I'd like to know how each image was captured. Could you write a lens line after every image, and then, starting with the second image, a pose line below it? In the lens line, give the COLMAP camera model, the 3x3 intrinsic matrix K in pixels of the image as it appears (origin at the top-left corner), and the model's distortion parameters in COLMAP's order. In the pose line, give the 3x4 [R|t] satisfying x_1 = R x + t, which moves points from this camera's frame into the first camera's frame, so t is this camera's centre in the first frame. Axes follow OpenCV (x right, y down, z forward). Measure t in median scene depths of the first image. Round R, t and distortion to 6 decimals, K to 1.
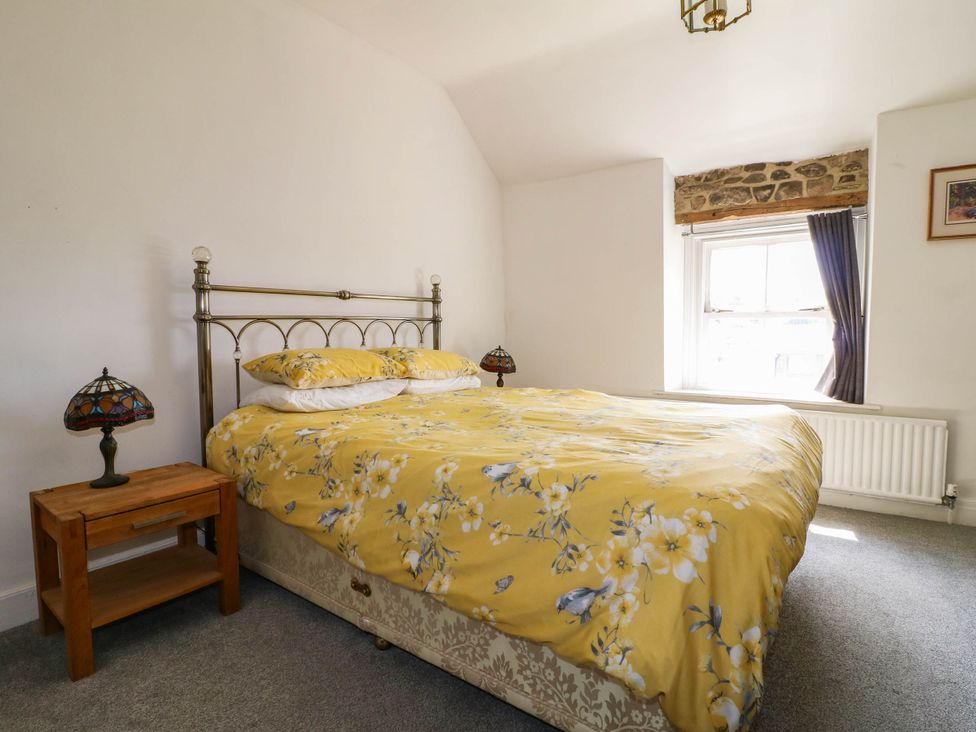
lens RADIAL K [[505.7, 0, 494.8], [0, 505.7, 364.7], [0, 0, 1]] dist [-0.005342, -0.010717]
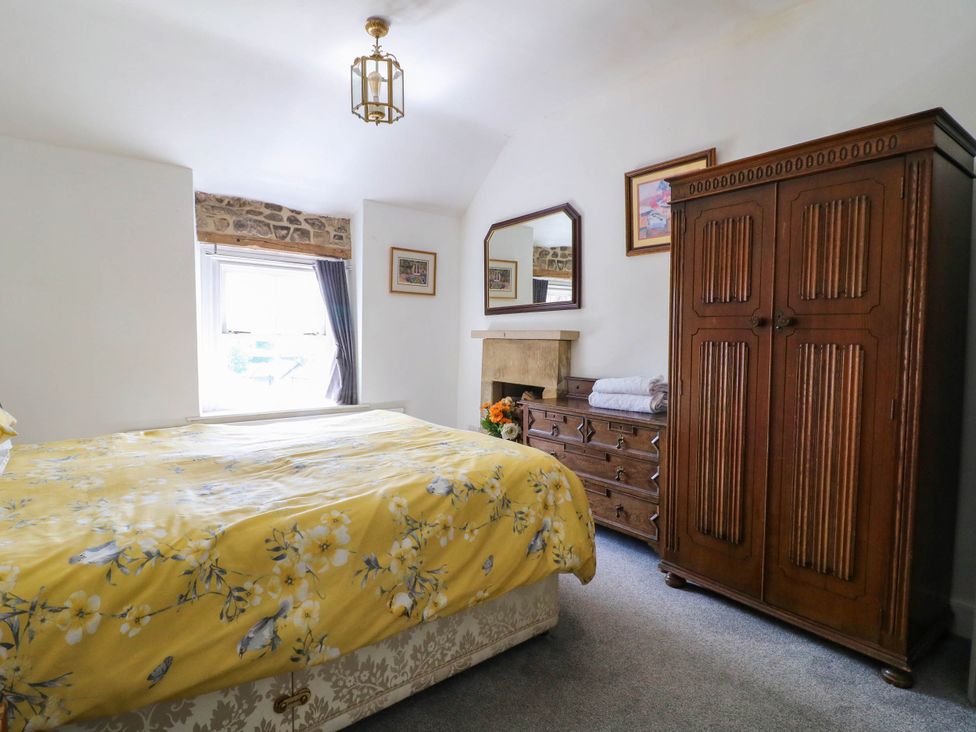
lens RADIAL K [[505.7, 0, 494.4], [0, 505.7, 368.4], [0, 0, 1]] dist [-0.005342, -0.010717]
pose [[0.269582, -0.046861, 0.961836, -0.497037], [0.056121, 0.997882, 0.032888, -0.044479], [-0.961341, 0.045113, 0.271641, 0.254851]]
